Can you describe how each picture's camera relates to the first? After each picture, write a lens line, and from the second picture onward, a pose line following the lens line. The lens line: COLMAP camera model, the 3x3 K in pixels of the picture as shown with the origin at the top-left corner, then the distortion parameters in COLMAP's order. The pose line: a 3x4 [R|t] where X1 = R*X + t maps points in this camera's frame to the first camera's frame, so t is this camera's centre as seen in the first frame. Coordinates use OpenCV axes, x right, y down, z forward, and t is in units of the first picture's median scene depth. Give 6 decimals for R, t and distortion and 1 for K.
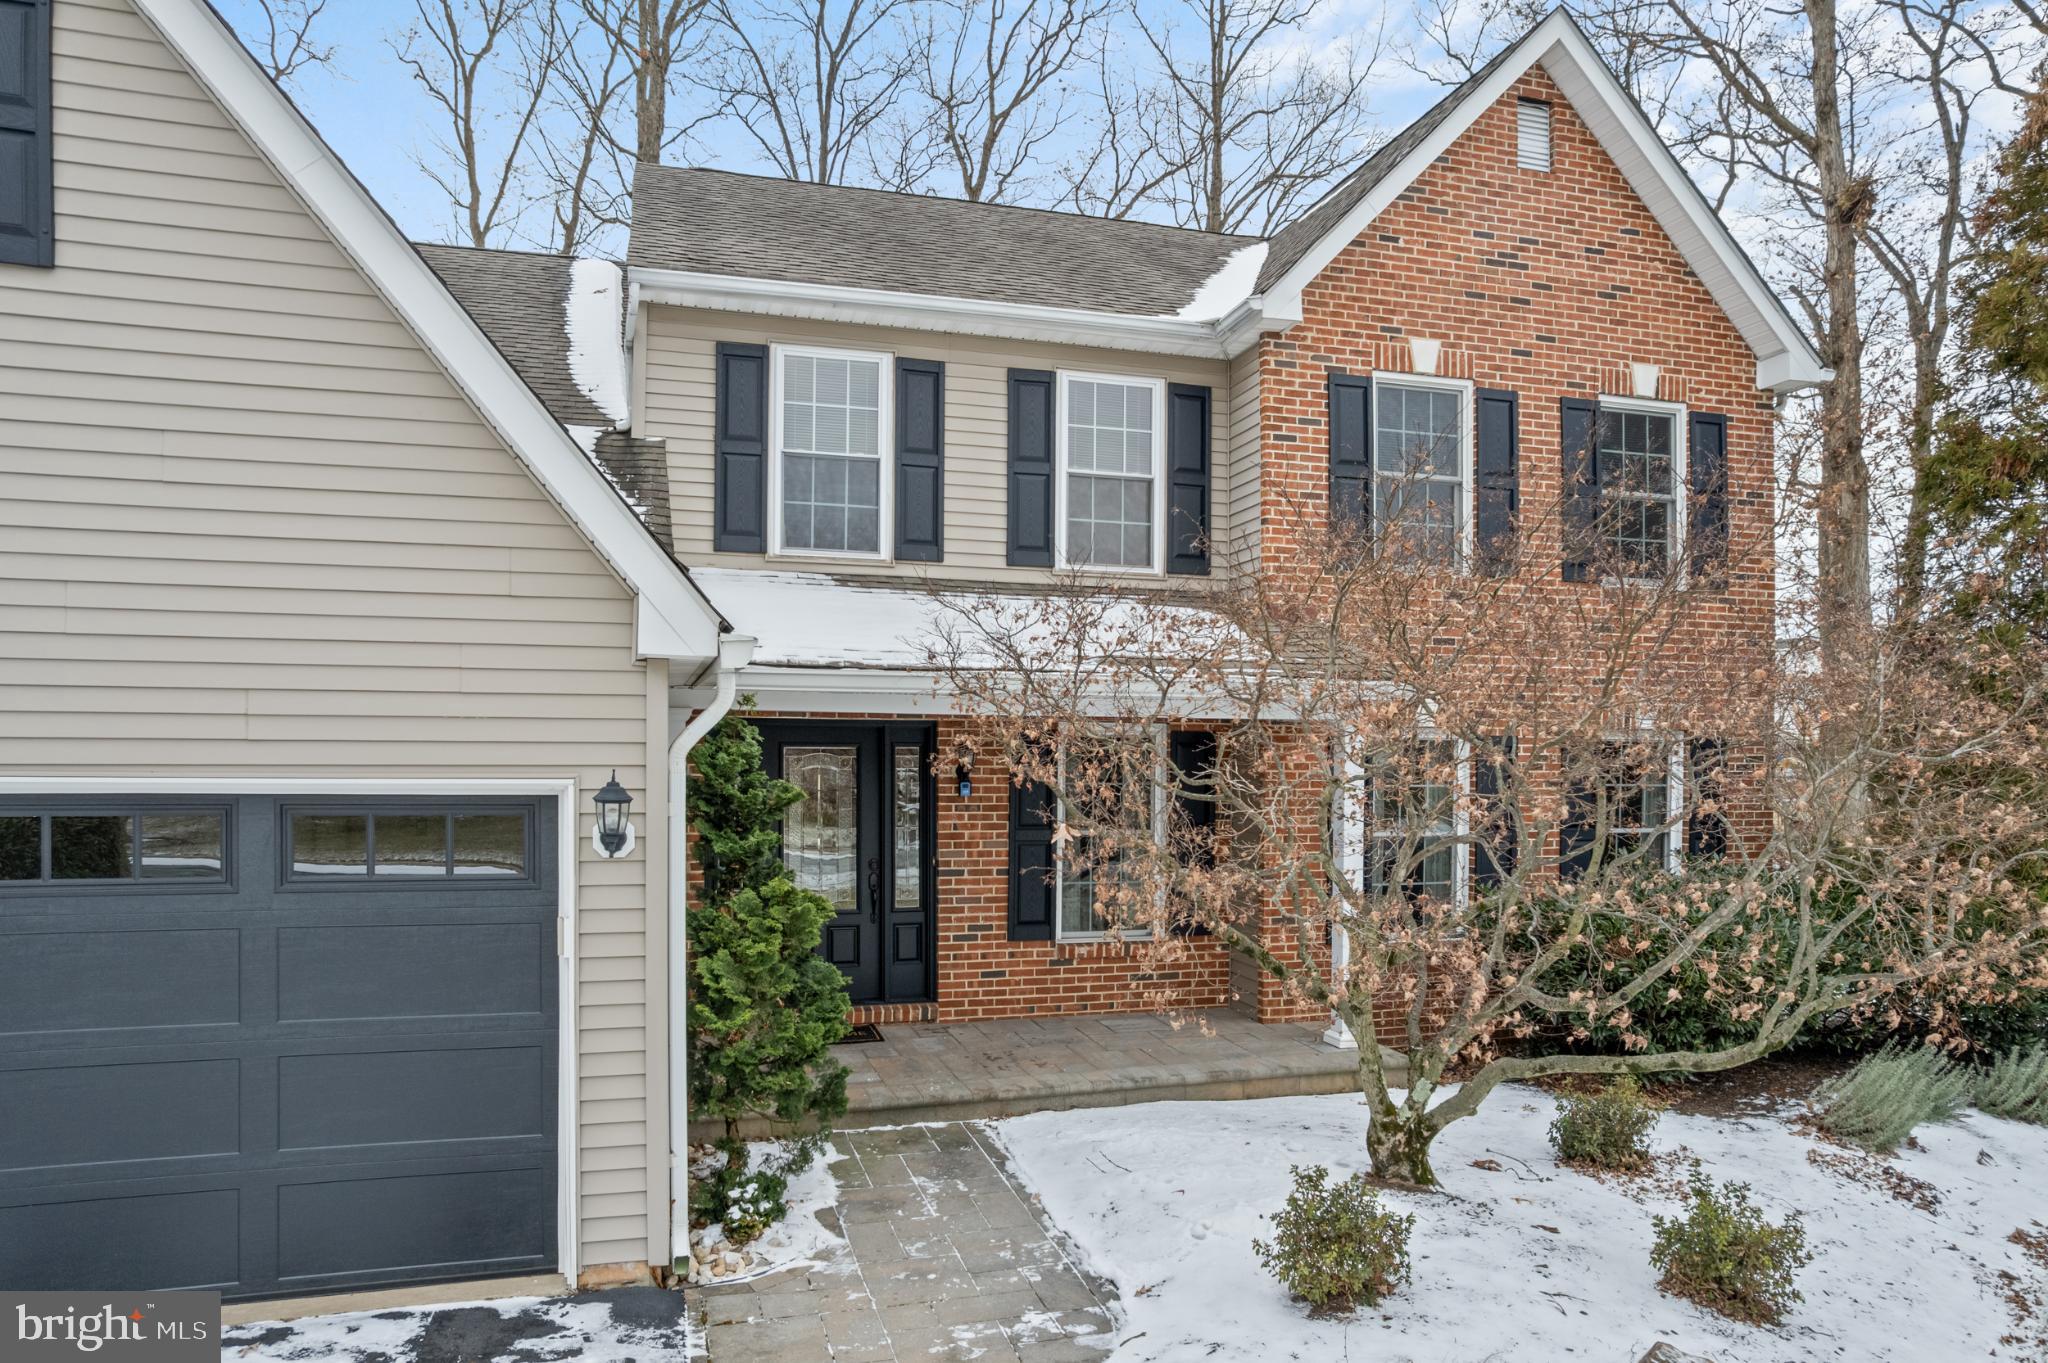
lens RADIAL K [[1307.3, 0, 1026.6], [0, 1307.3, 702.9], [0, 0, 1]] dist [-0.076935, 0.069207]
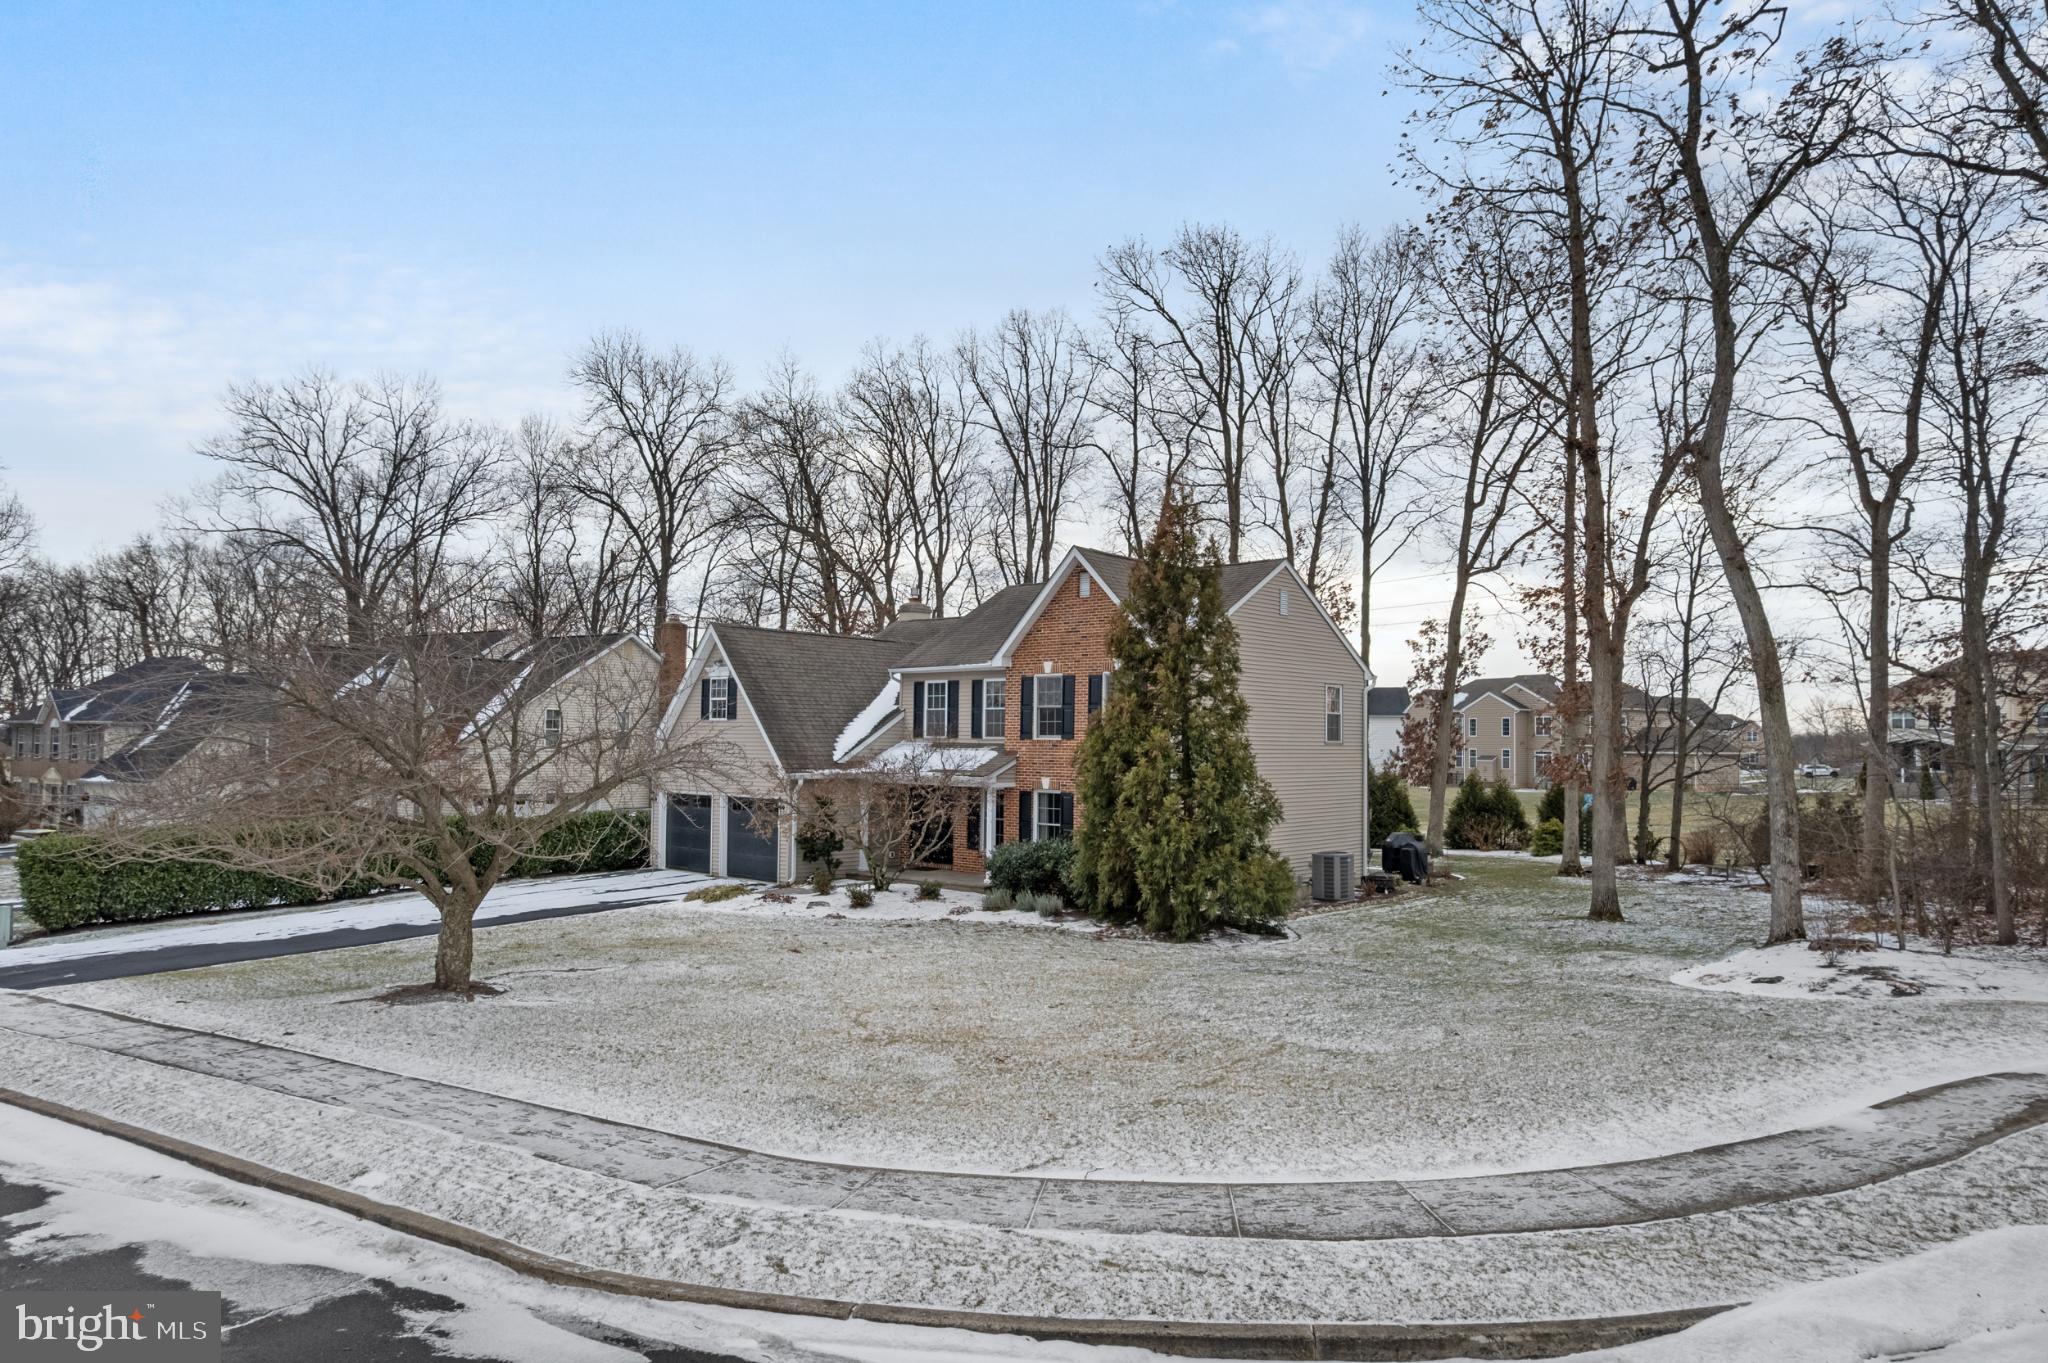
lens RADIAL K [[1307.3, 0, 1026.6], [0, 1307.3, 702.9], [0, 0, 1]] dist [-0.076935, 0.069207]
pose [[0.533438, -0.028211, -0.845369, 2.902271], [0.020604, 0.999580, -0.020356, -0.122806], [0.845588, -0.006559, 0.533795, -0.693899]]
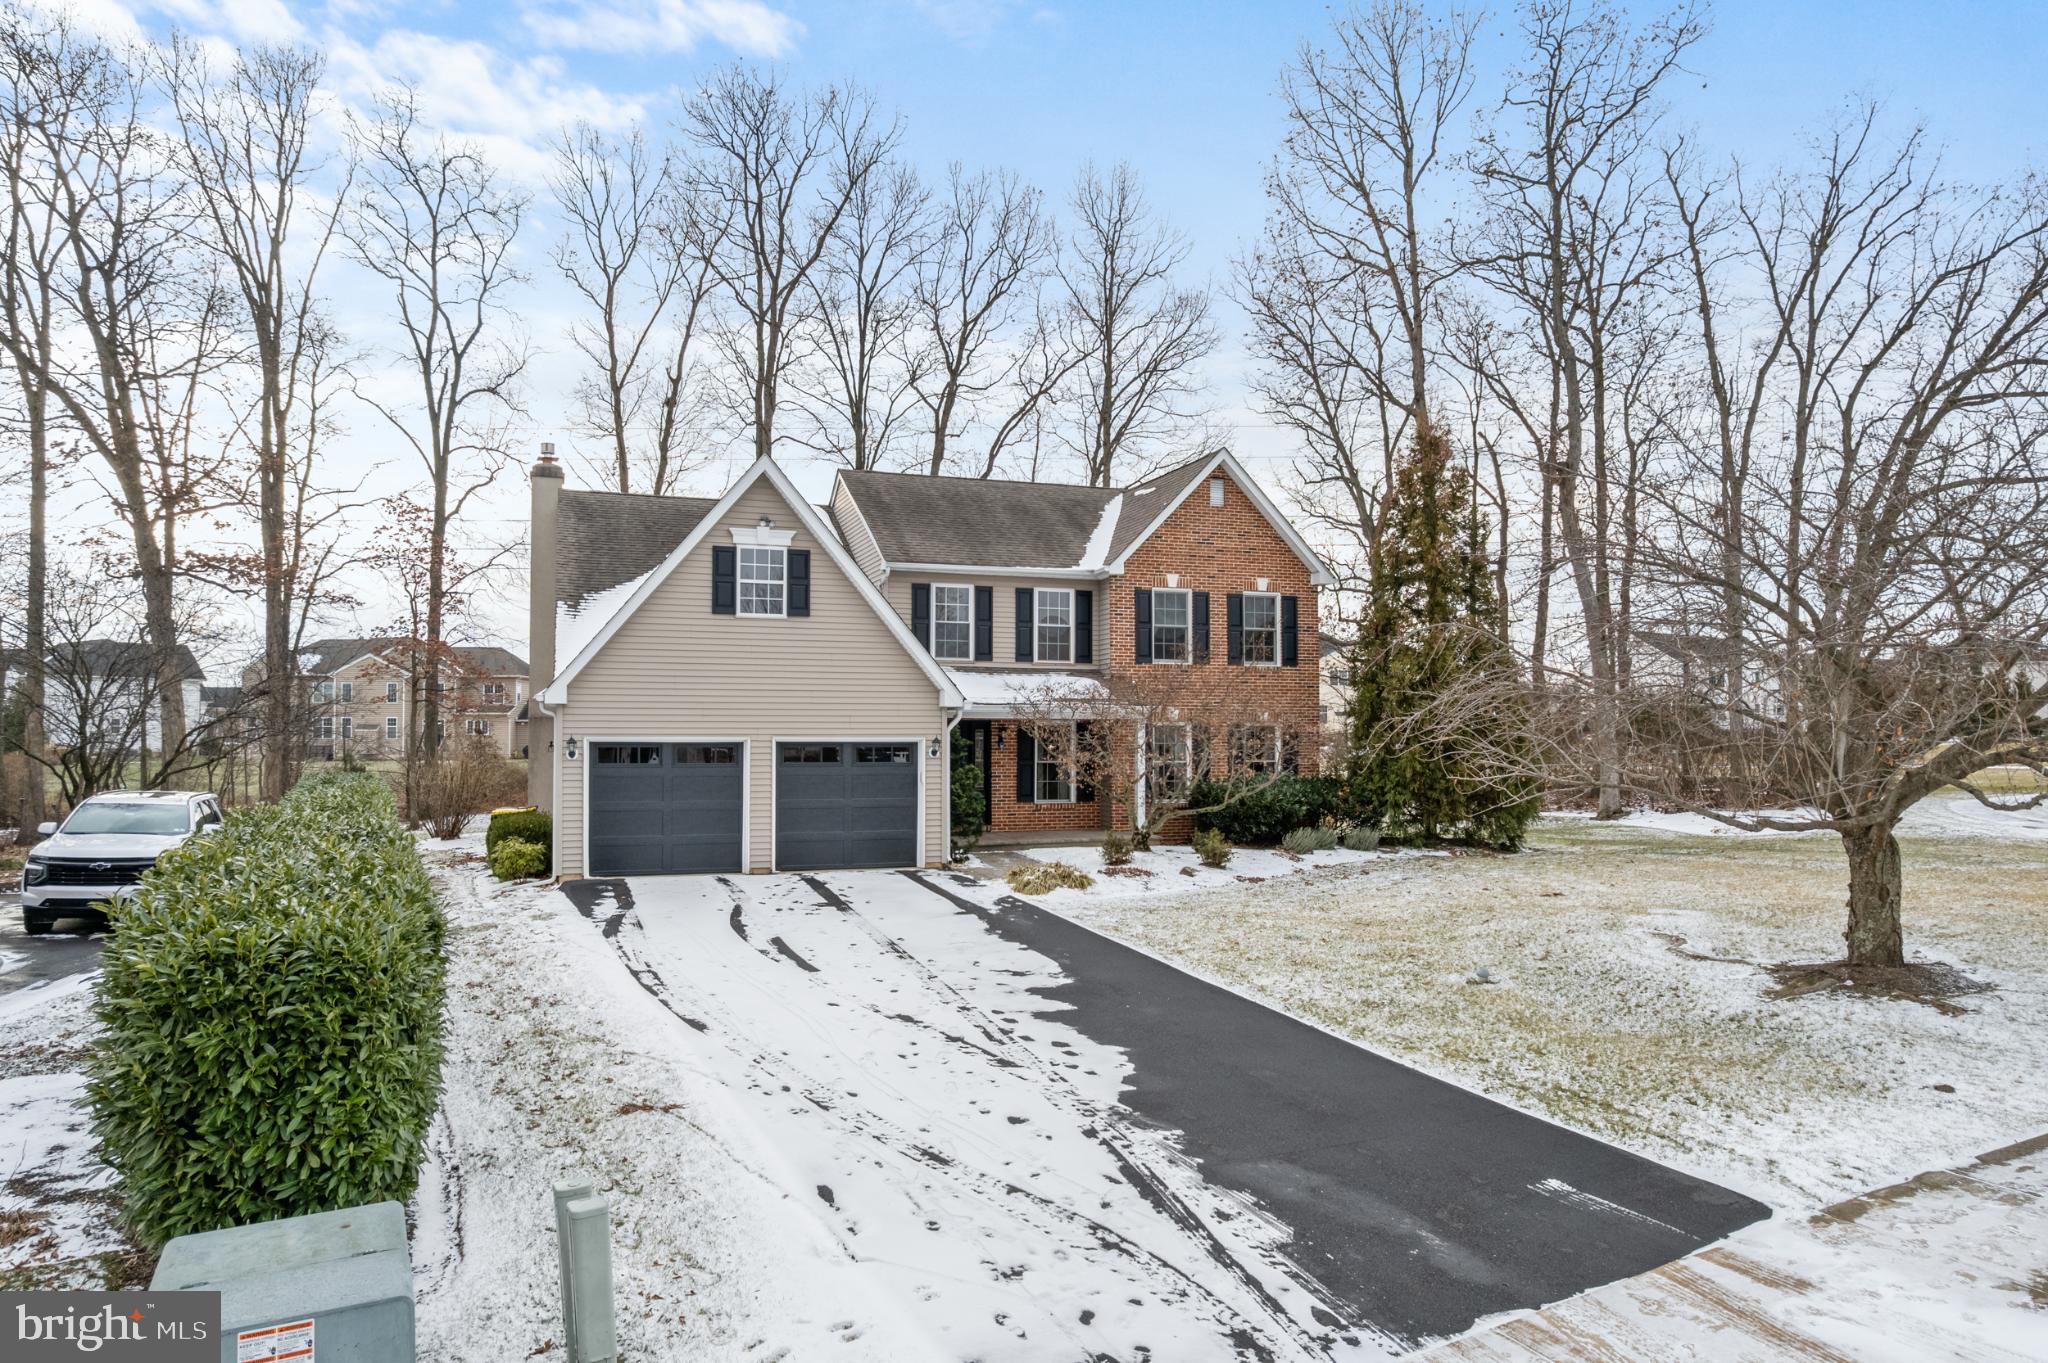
lens RADIAL K [[1307.3, 0, 1026.6], [0, 1307.3, 702.9], [0, 0, 1]] dist [-0.076935, 0.069207]
pose [[0.998040, -0.005876, 0.062298, -0.158363], [0.005283, 0.999939, 0.009678, -0.046173], [-0.062351, -0.009330, 0.998011, -1.654247]]
